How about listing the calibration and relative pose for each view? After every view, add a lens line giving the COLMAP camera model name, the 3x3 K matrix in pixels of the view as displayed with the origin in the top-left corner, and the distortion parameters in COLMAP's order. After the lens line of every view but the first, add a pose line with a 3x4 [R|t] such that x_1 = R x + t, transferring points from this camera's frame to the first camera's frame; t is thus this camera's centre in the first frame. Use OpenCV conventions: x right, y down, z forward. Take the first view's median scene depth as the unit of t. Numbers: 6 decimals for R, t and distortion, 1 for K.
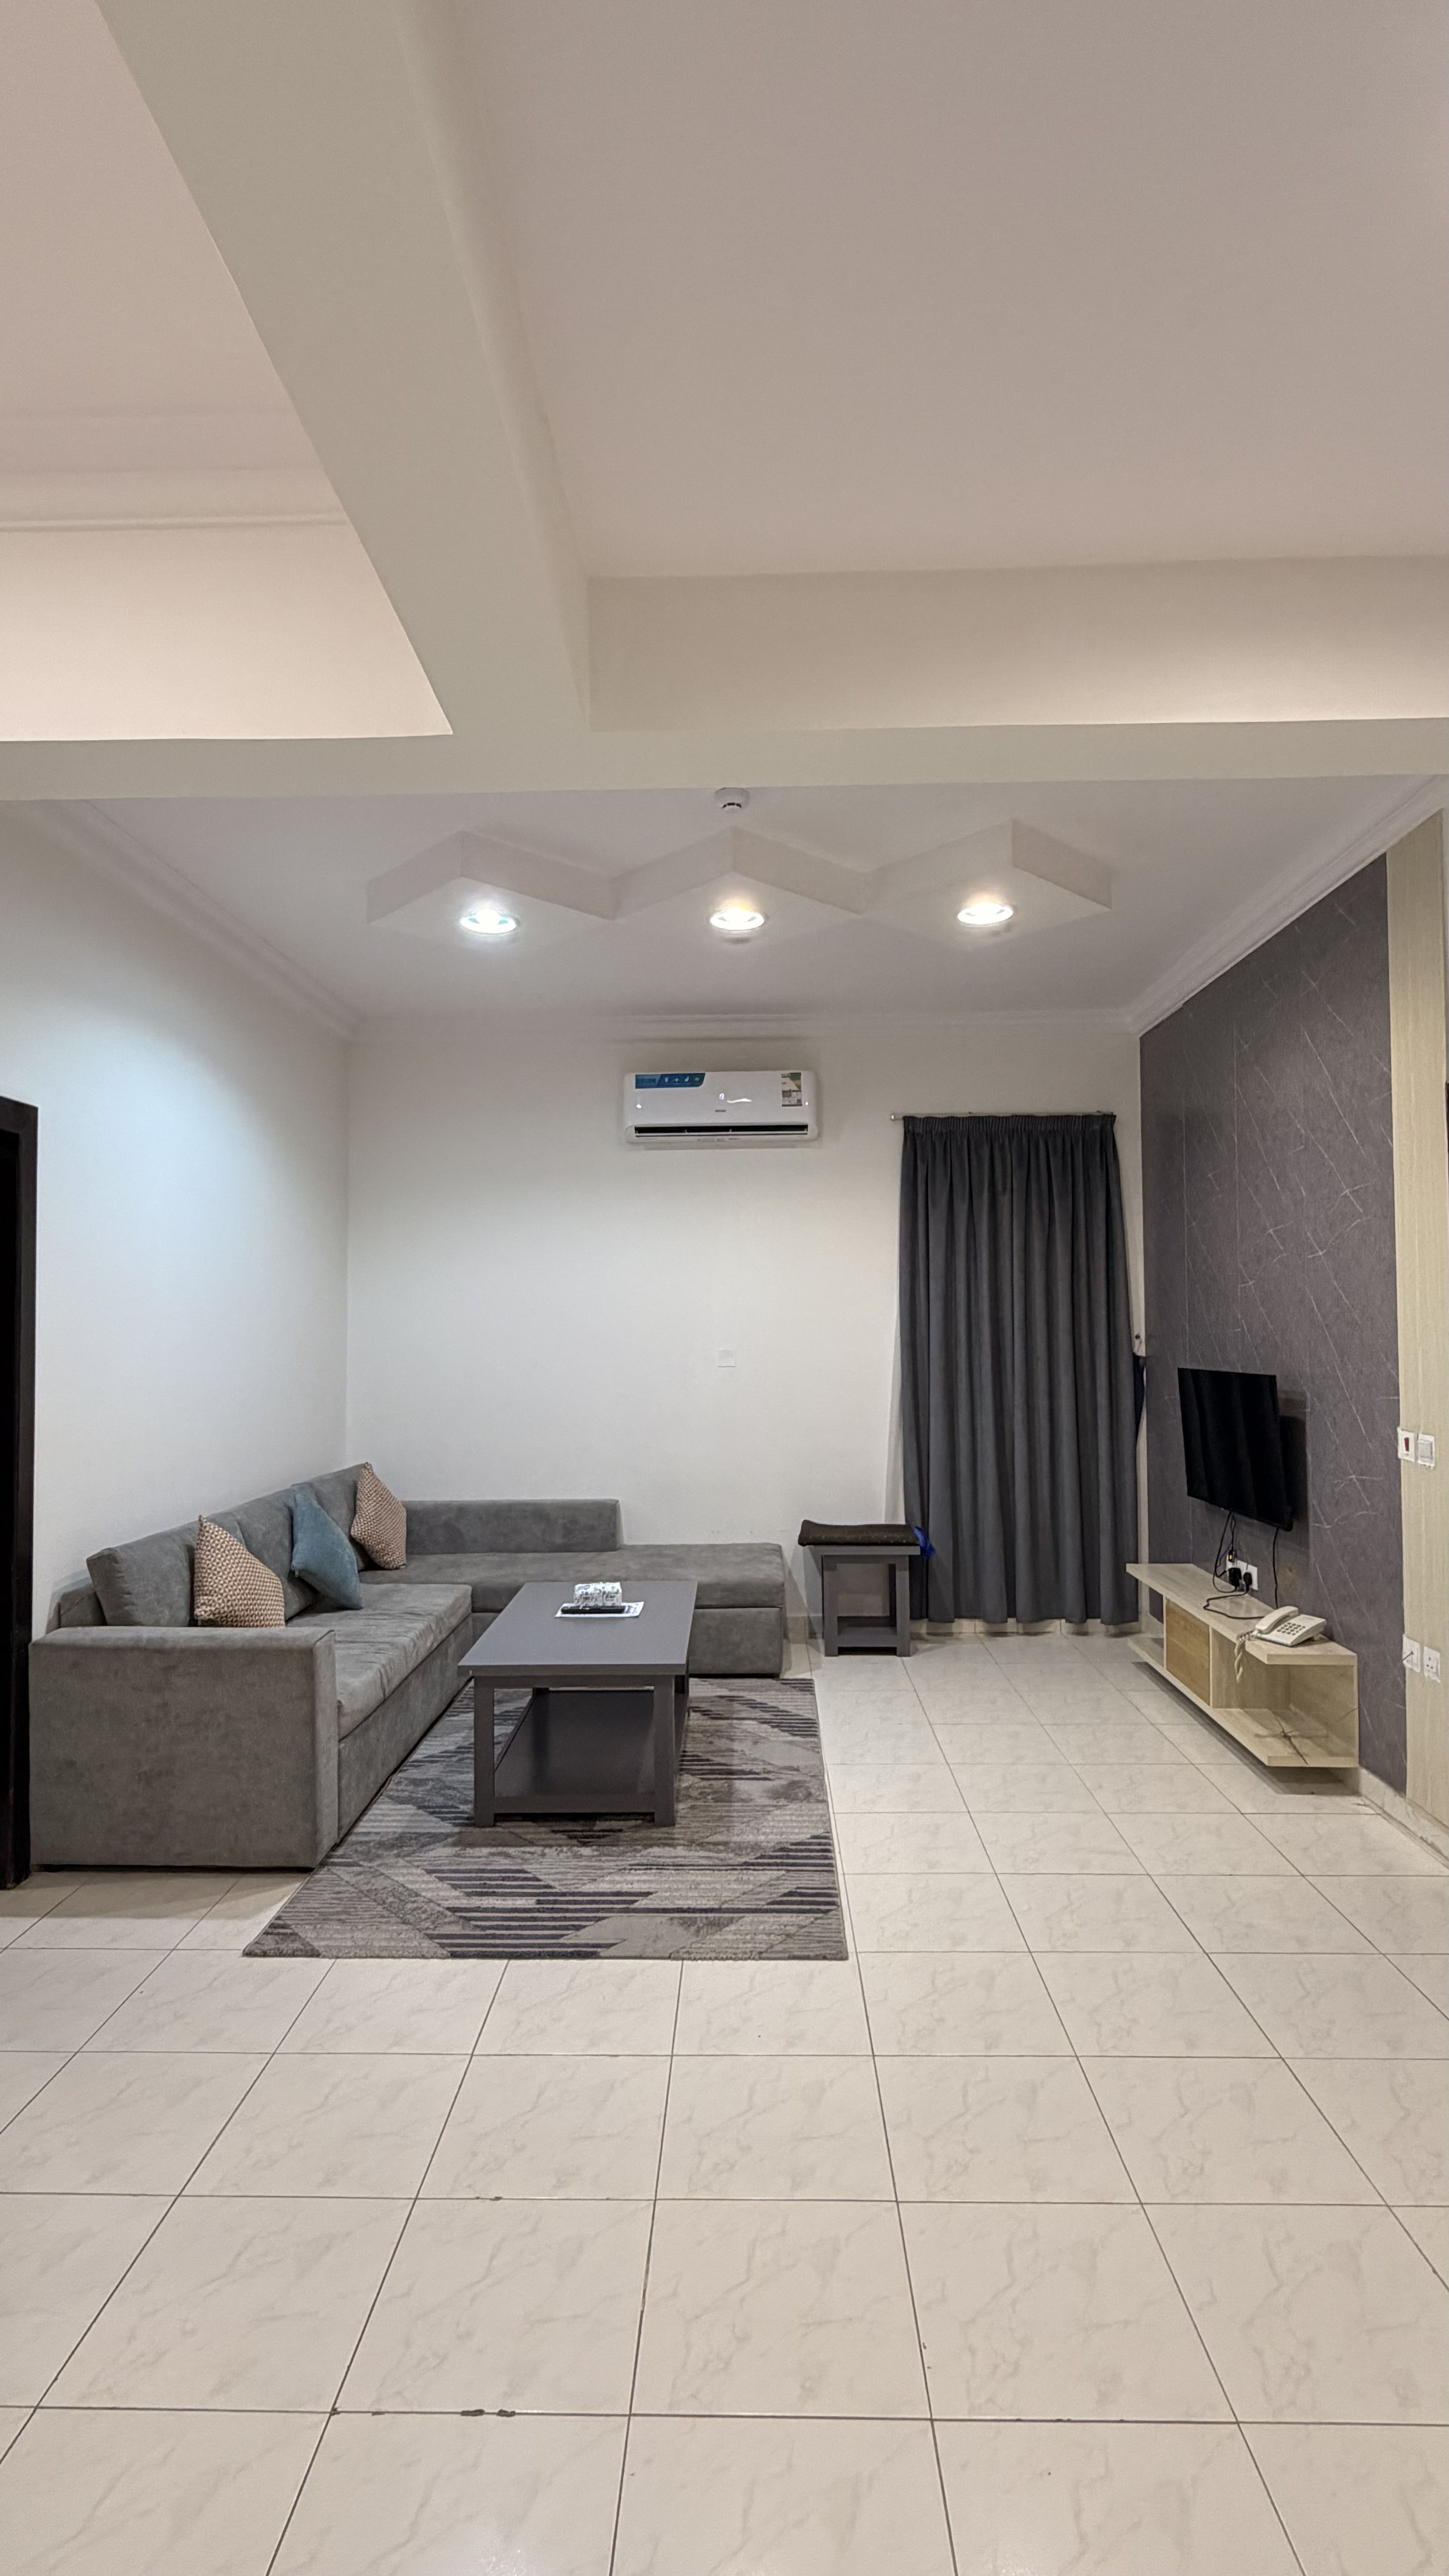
lens RADIAL K [[1217.1, 0, 722.9], [0, 1217.1, 1294.8], [0, 0, 1]] dist [-0.000549, 0.000043]
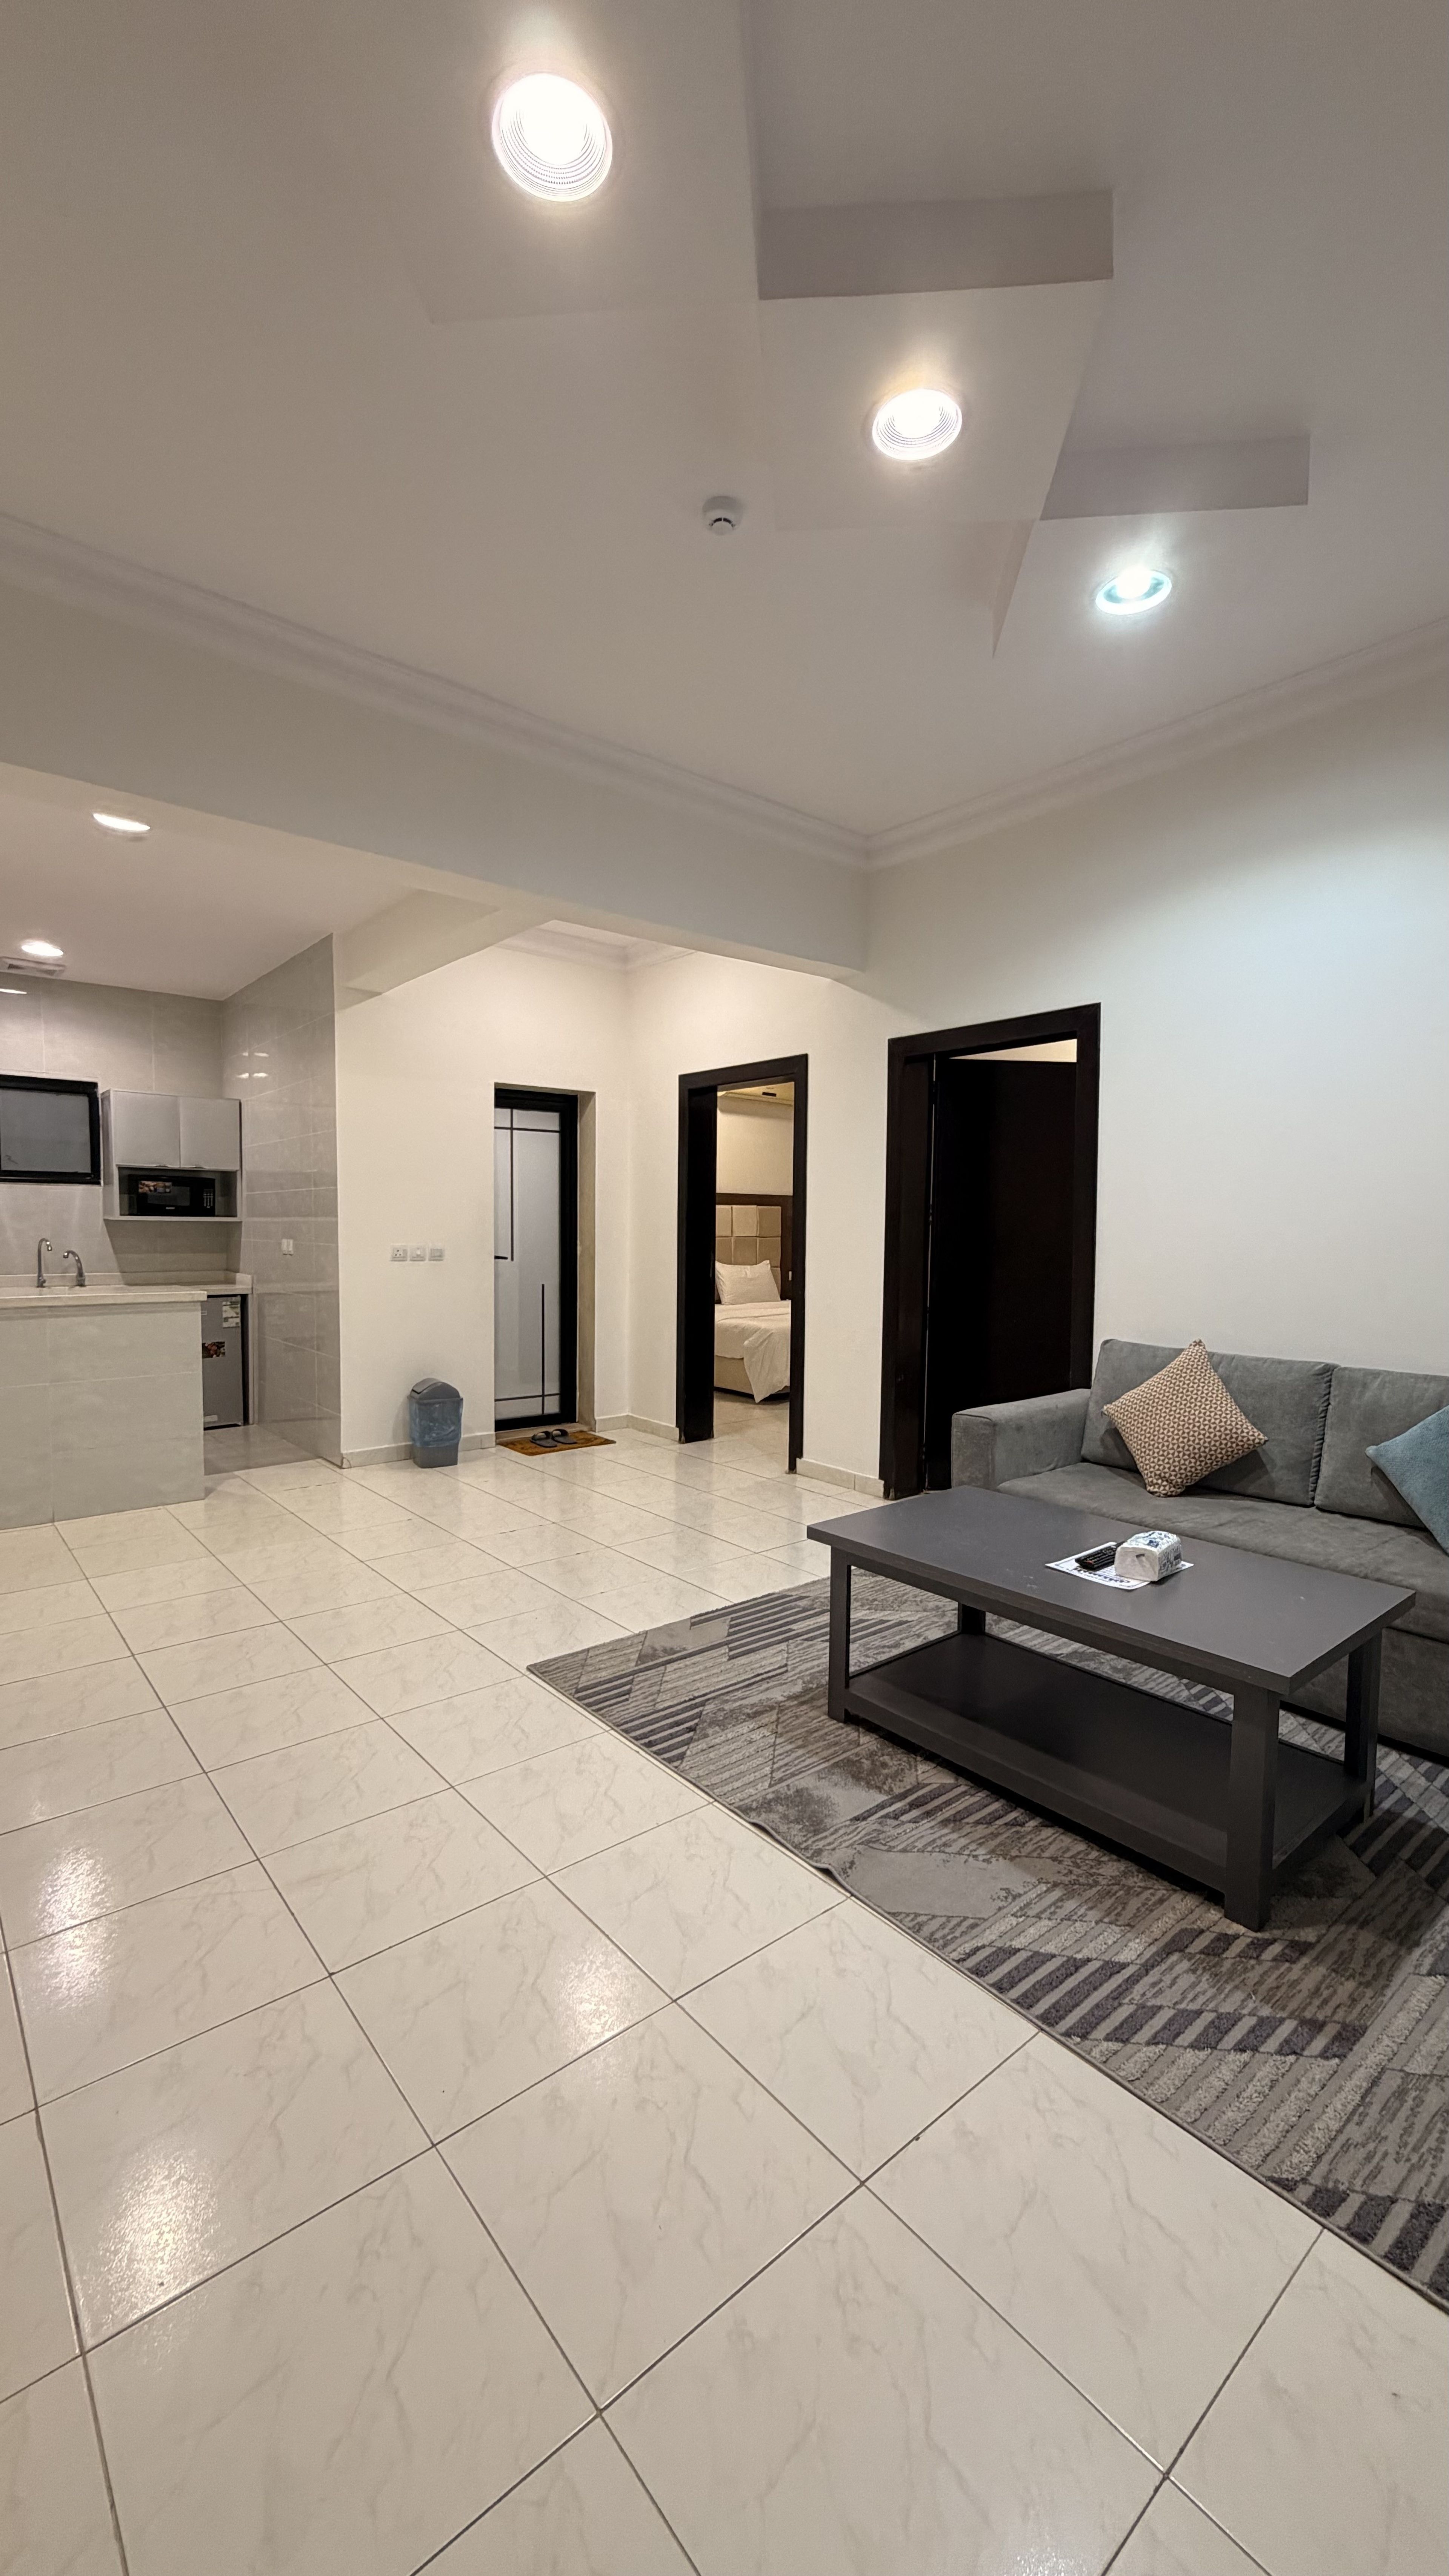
lens RADIAL K [[1025.7, 0, 717.5], [0, 1025.7, 1285.6], [0, 0, 1]] dist [0.000304, -0.000025]
pose [[-0.759527, 0.033662, -0.649605, 0.502502], [0.015740, 0.999319, 0.033380, 0.113136], [0.650286, 0.015128, -0.759539, 1.567966]]
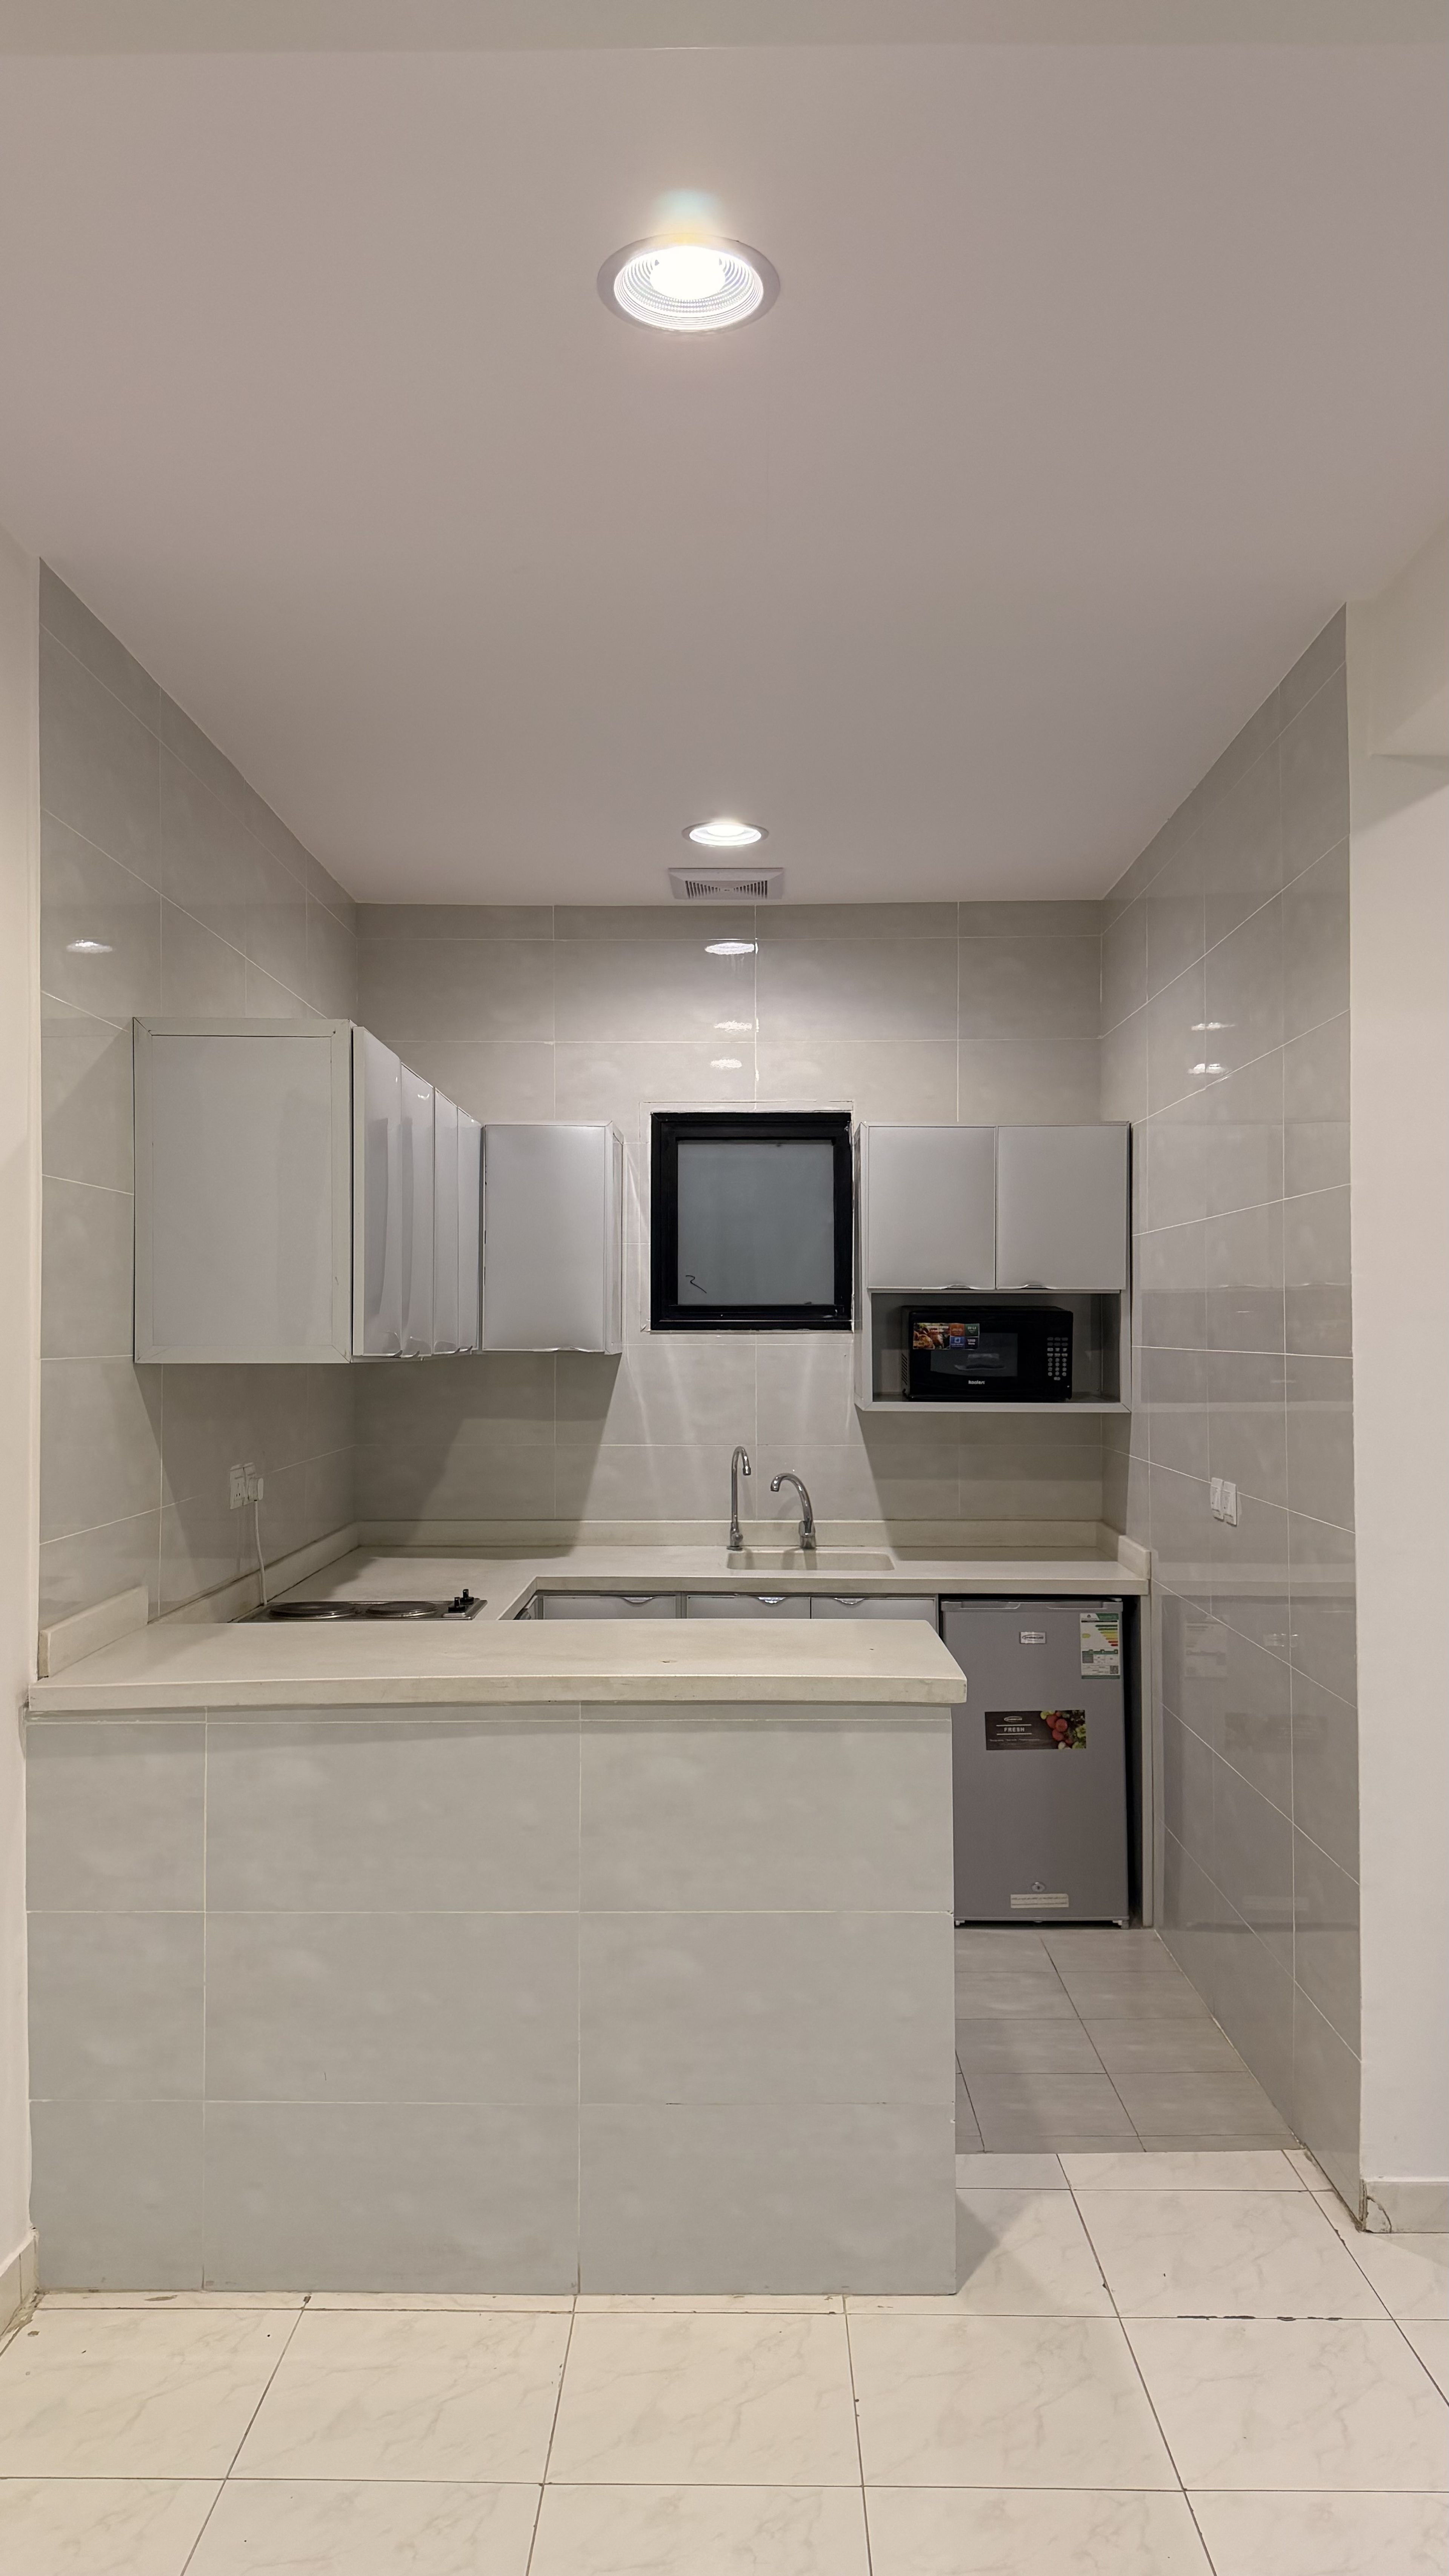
lens RADIAL K [[1804.9, 0, 721.8], [0, 1804.9, 1293.5], [0, 0, 1]] dist [0.011487, -0.007616]
pose [[-0.999963, 0.003508, -0.007803, 0.256651], [0.003939, 0.998431, -0.055862, 0.027905], [0.007595, -0.055890, -0.998408, 0.932849]]
